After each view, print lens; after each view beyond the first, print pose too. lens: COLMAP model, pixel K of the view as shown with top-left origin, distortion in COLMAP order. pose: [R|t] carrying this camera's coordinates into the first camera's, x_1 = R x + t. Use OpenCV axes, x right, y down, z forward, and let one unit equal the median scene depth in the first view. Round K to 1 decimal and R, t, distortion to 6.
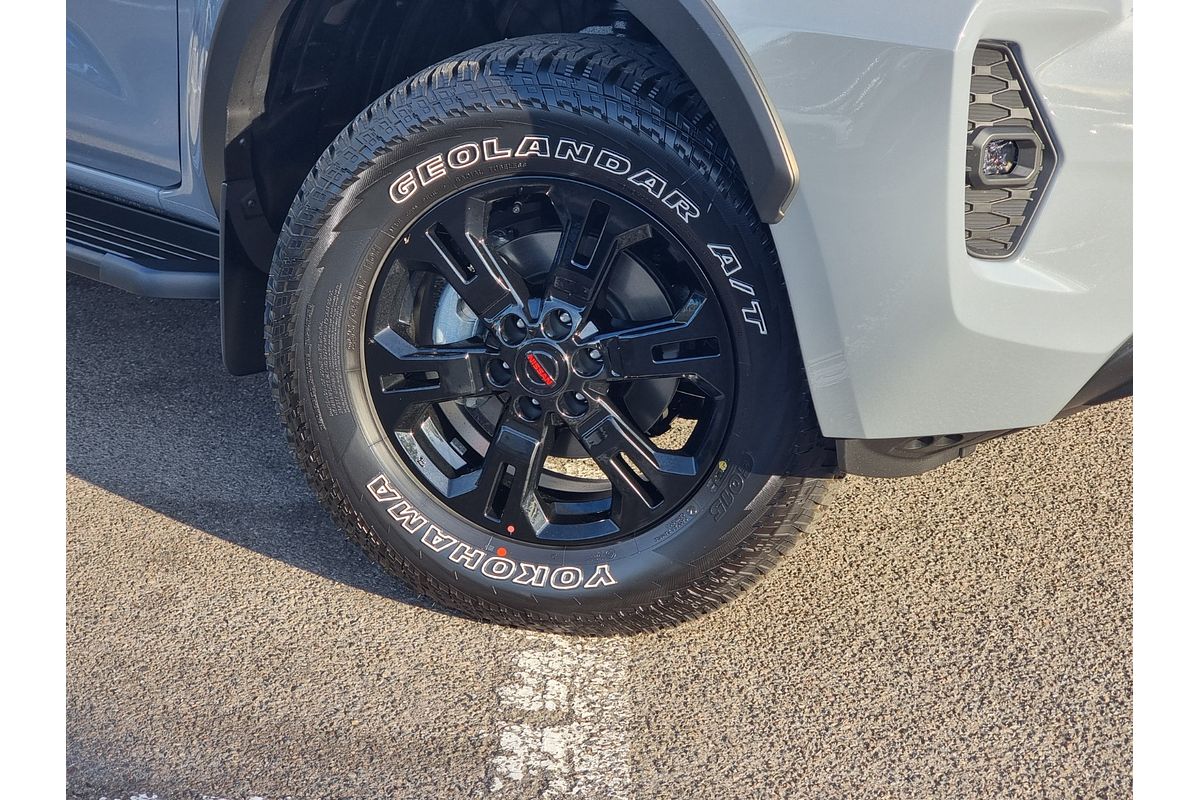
lens RADIAL K [[2181.3, 0, 602.5], [0, 2181.3, 389.2], [0, 0, 1]] dist [-0.102607, 0.000000]
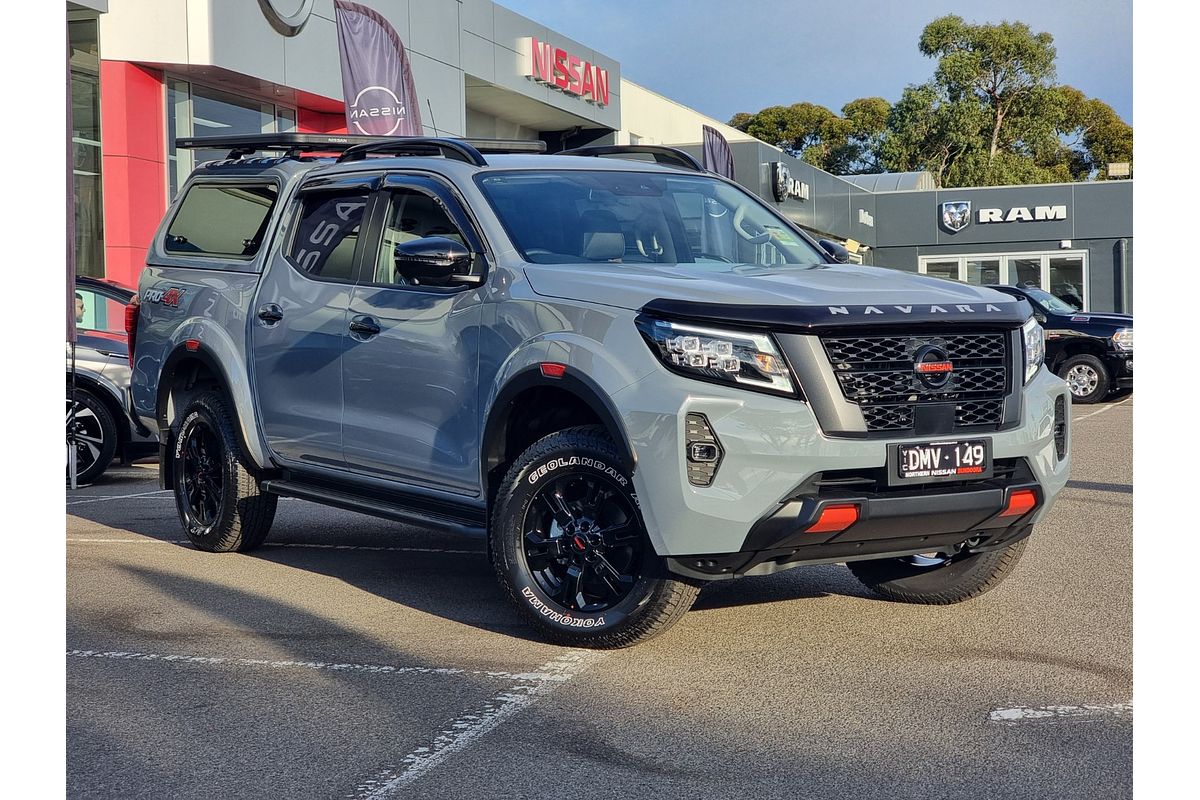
lens RADIAL K [[2181.3, 0, 596.9], [0, 2181.3, 411.2], [0, 0, 1]] dist [-0.102607, 0.000000]
pose [[0.956299, -0.015330, -0.291990, 0.810639], [-0.058924, 0.968032, -0.243806, 0.506630], [0.286393, 0.250356, 0.924825, -1.595781]]
